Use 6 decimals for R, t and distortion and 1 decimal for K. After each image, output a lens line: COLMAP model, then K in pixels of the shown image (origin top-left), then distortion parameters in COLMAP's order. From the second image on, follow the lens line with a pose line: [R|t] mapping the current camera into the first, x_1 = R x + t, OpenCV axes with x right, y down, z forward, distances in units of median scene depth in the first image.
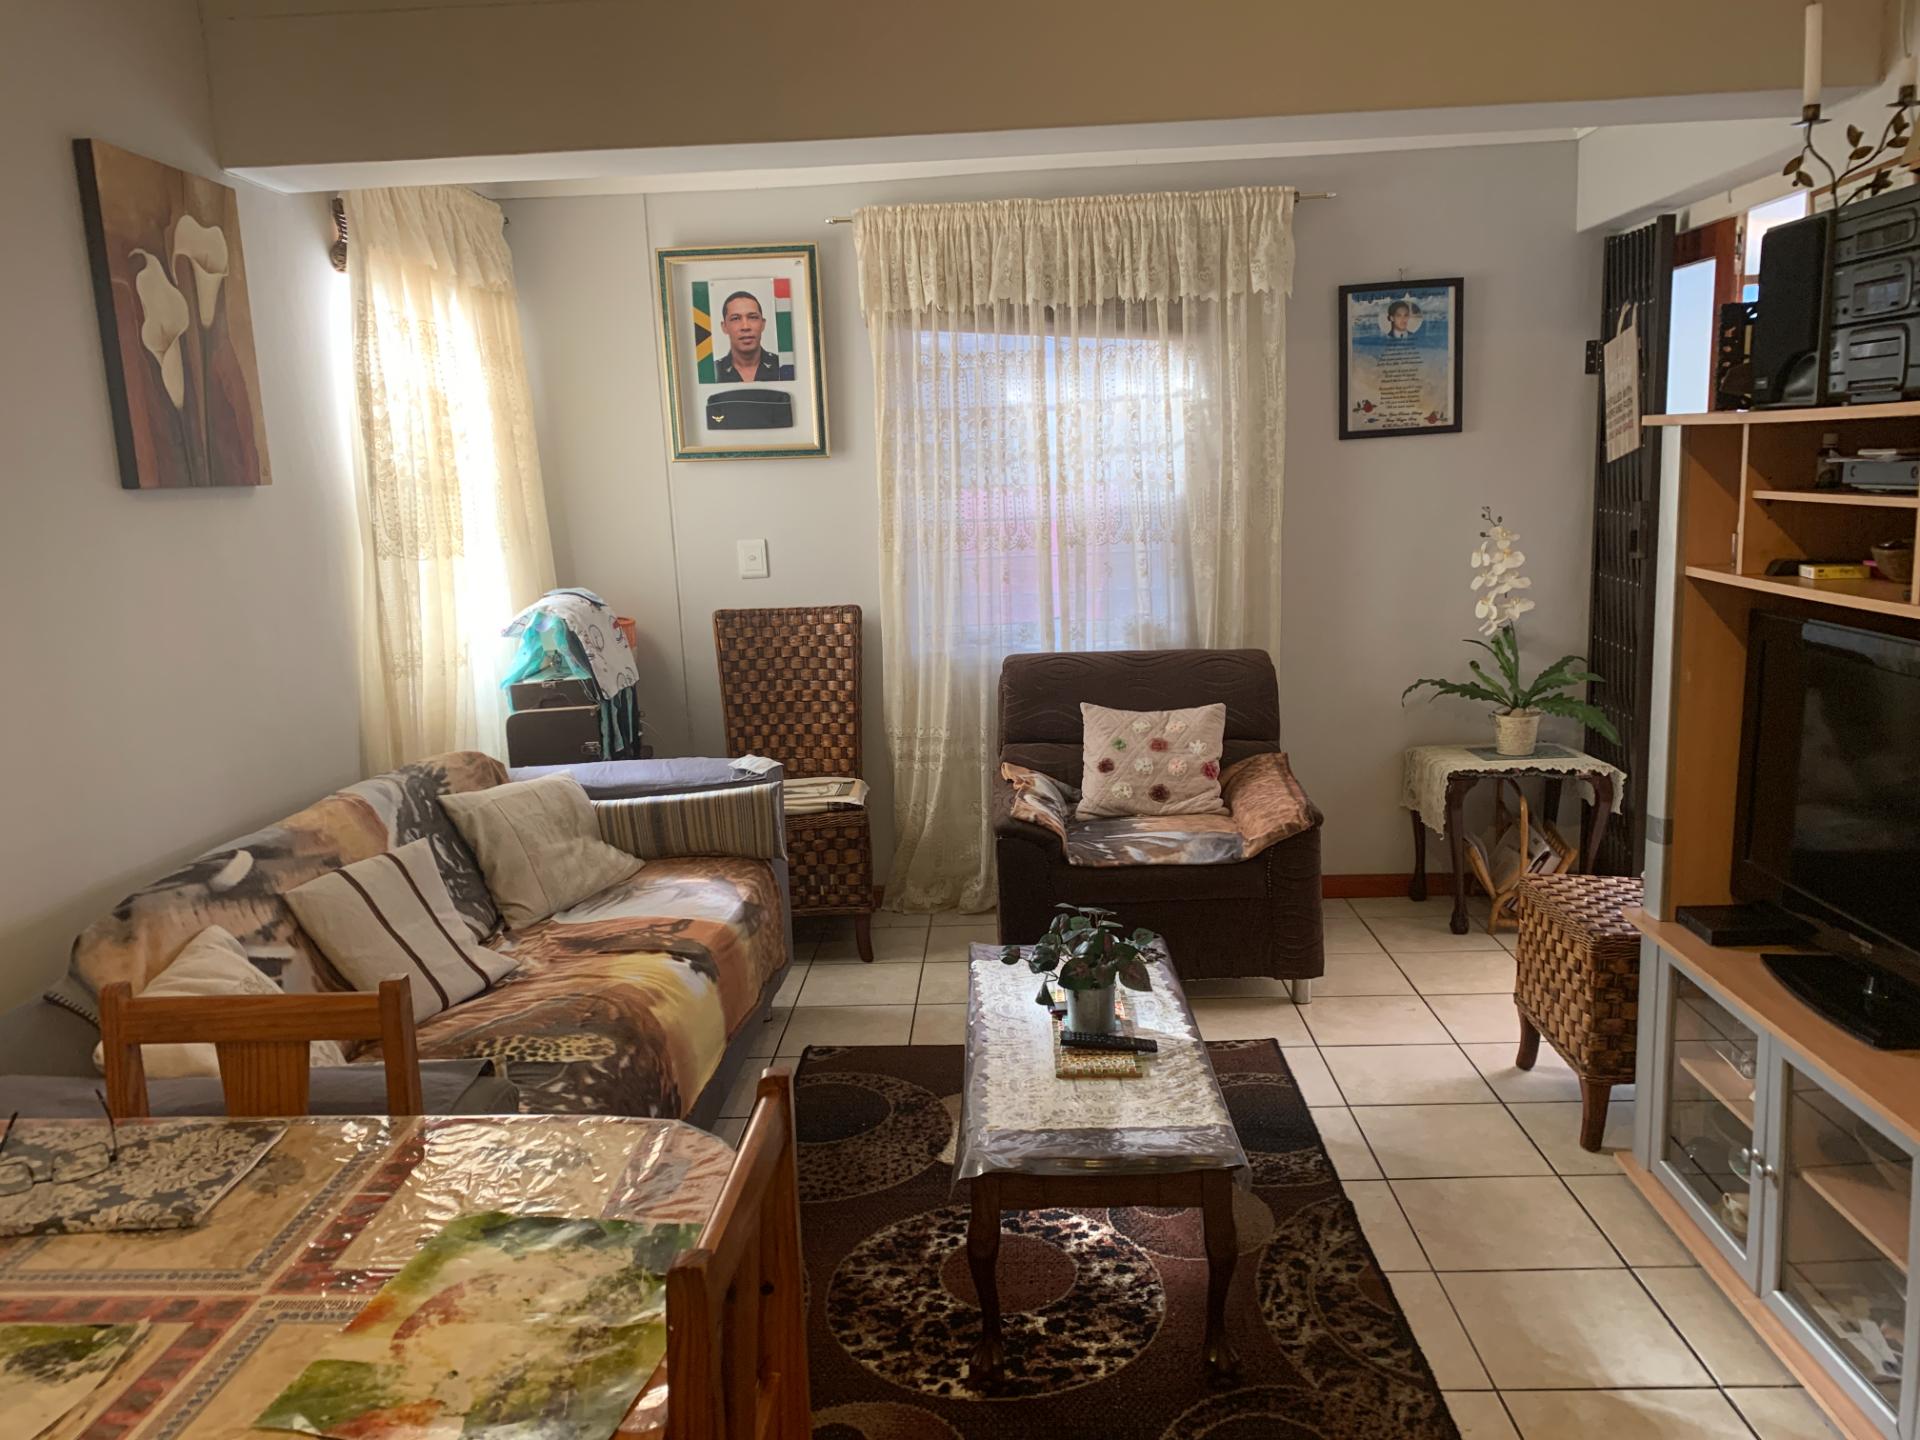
lens RADIAL K [[1463.0, 0, 943.4], [0, 1463.0, 725.7], [0, 0, 1]] dist [0.106956, -0.190158]
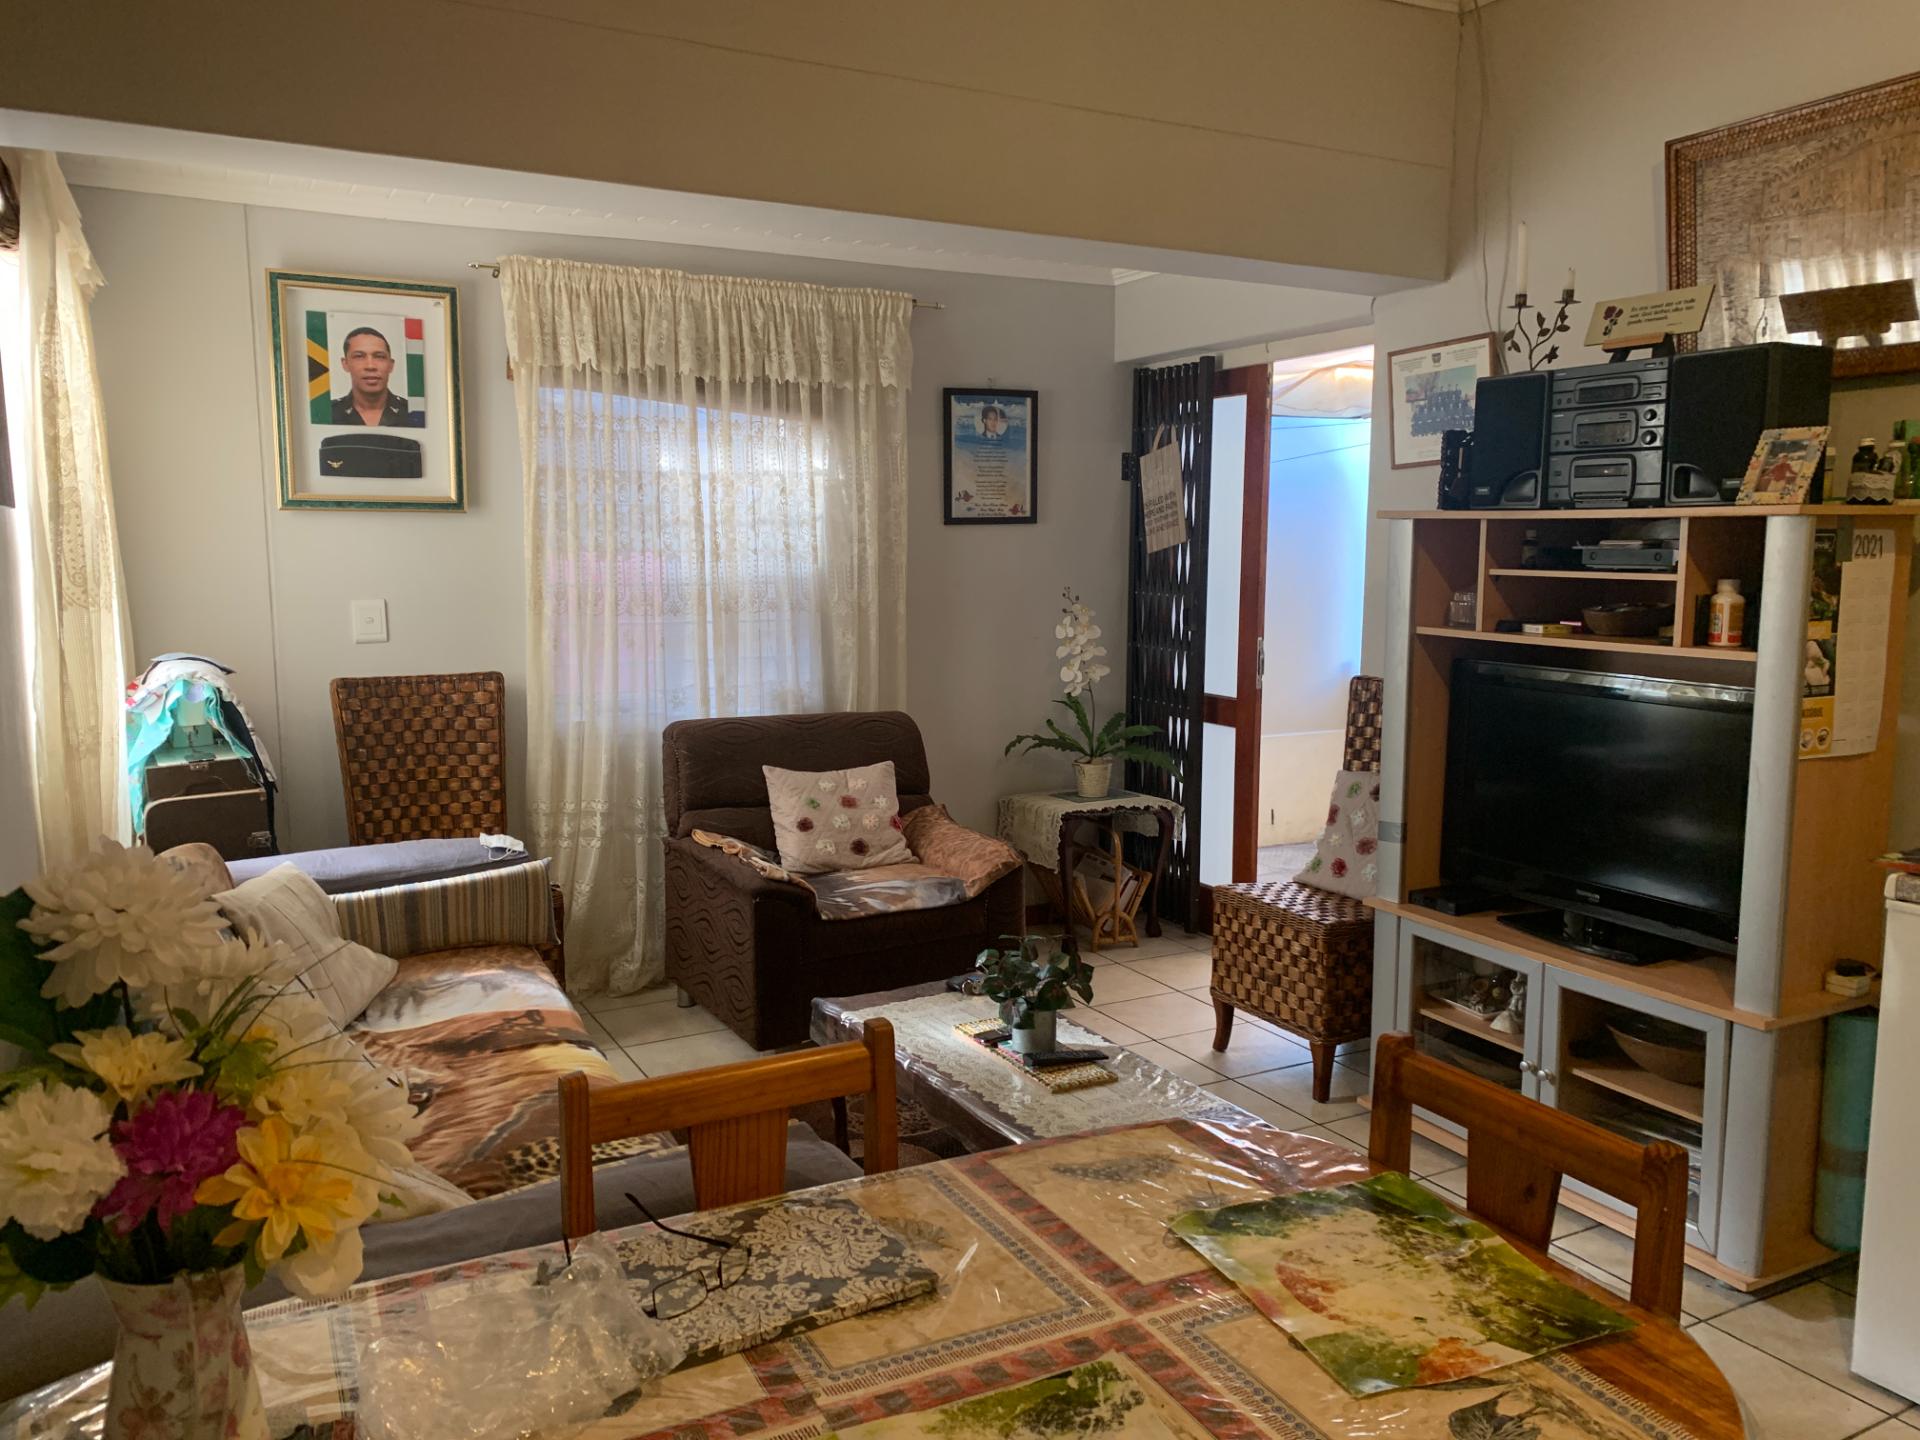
lens RADIAL K [[1467.8, 0, 956.1], [0, 1467.8, 715.7], [0, 0, 1]] dist [0.088300, -0.140681]
pose [[0.858246, -0.020017, 0.512848, -0.304518], [0.054142, 0.997195, -0.051685, 0.009384], [-0.510375, 0.072125, 0.856922, 0.055406]]
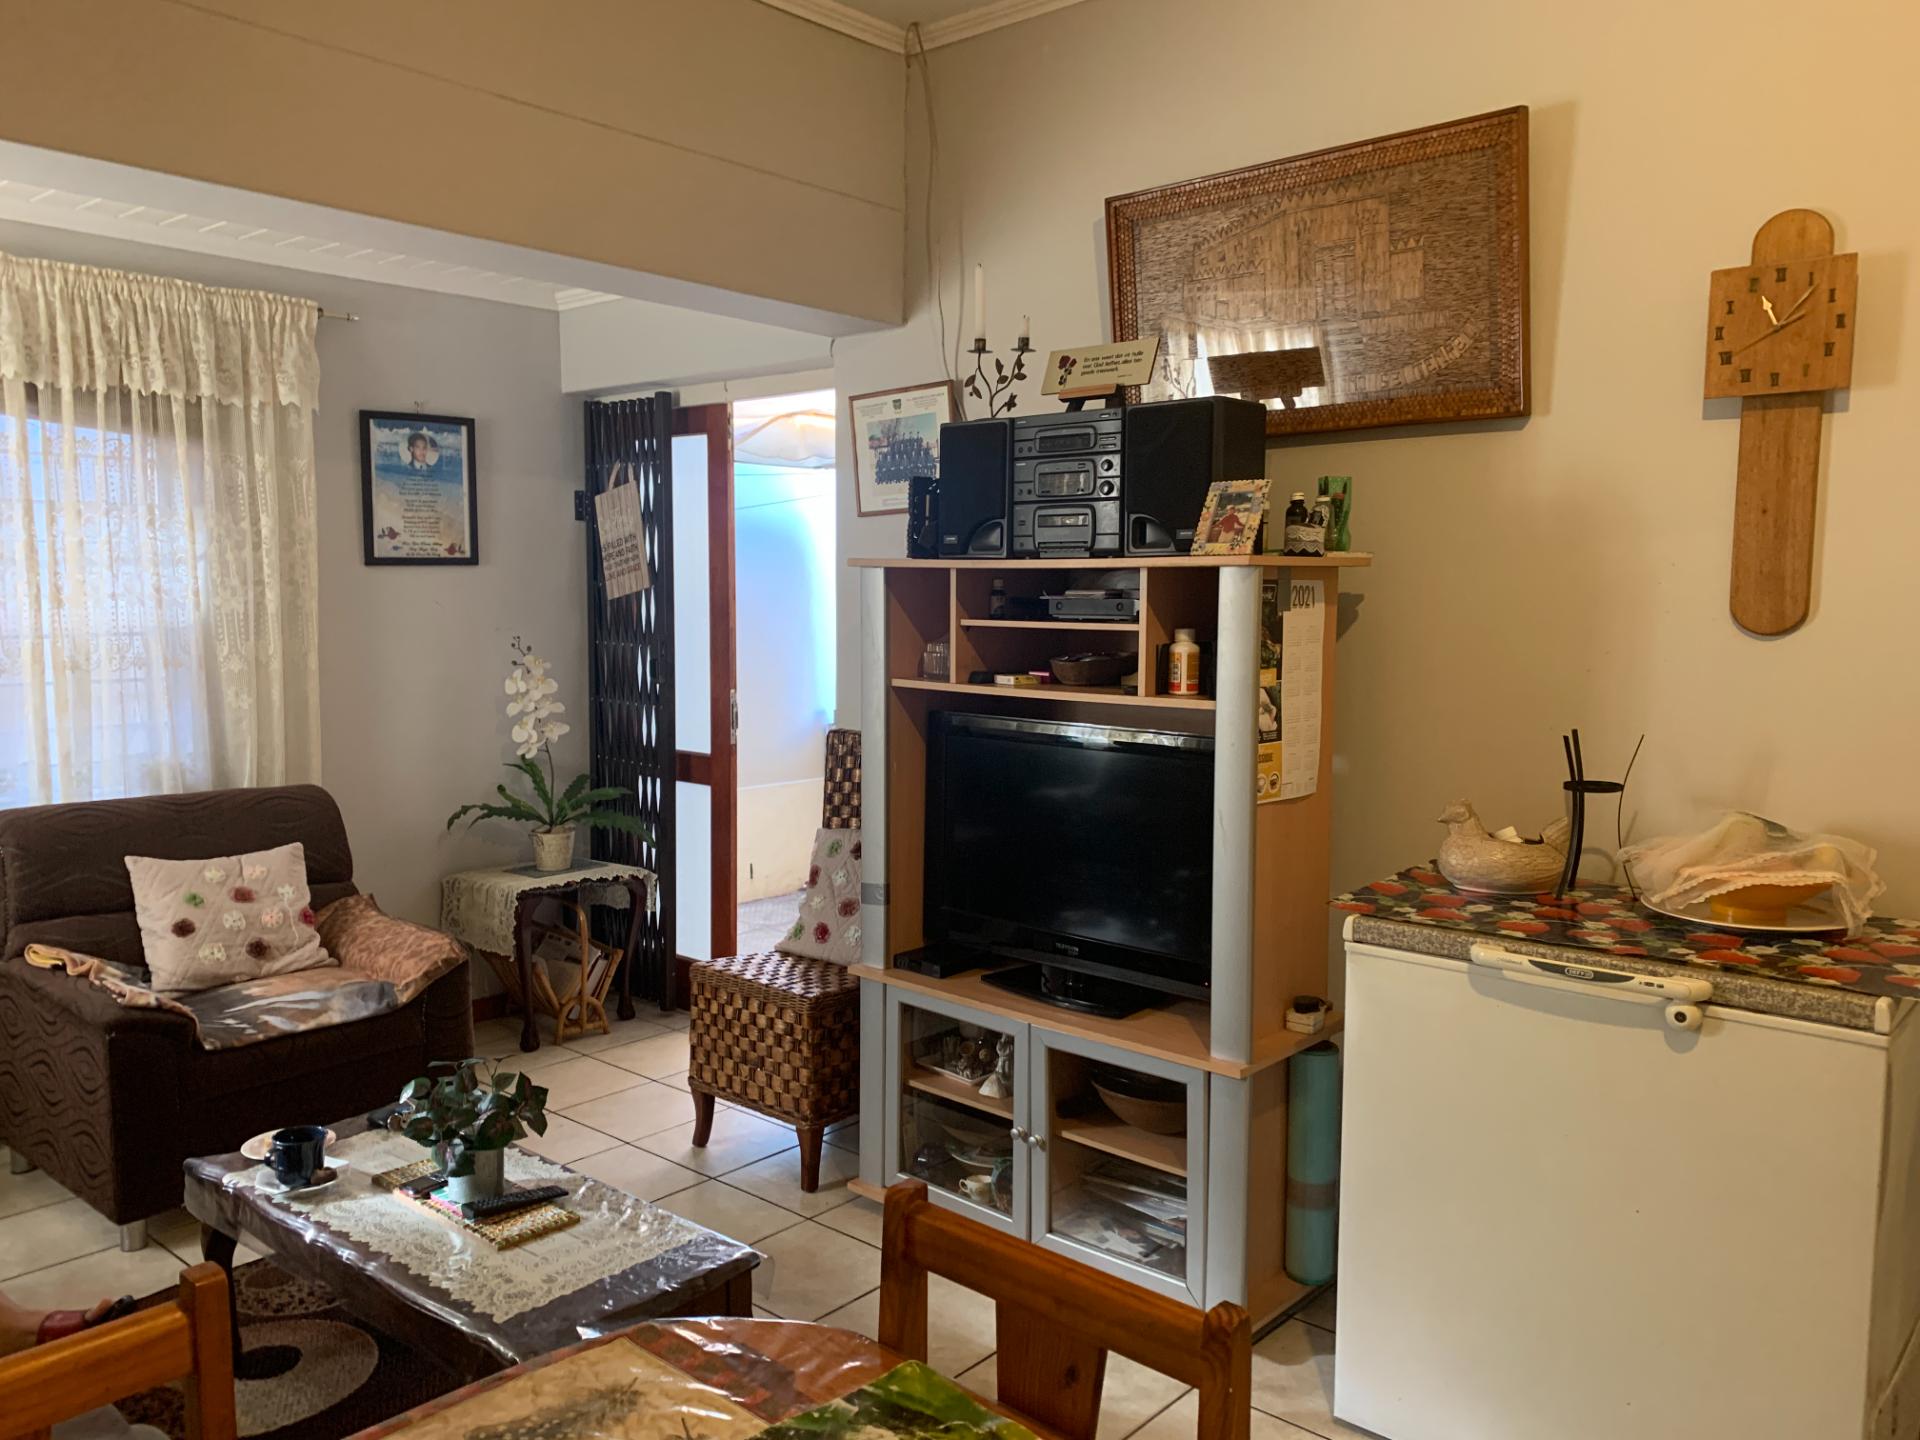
lens RADIAL K [[1467.8, 0, 956.1], [0, 1467.8, 715.7], [0, 0, 1]] dist [0.088300, -0.140681]
pose [[0.627392, -0.024457, 0.778319, -0.253773], [0.106047, 0.992878, -0.054284, -0.002055], [-0.771449, 0.116596, 0.625518, 0.108499]]
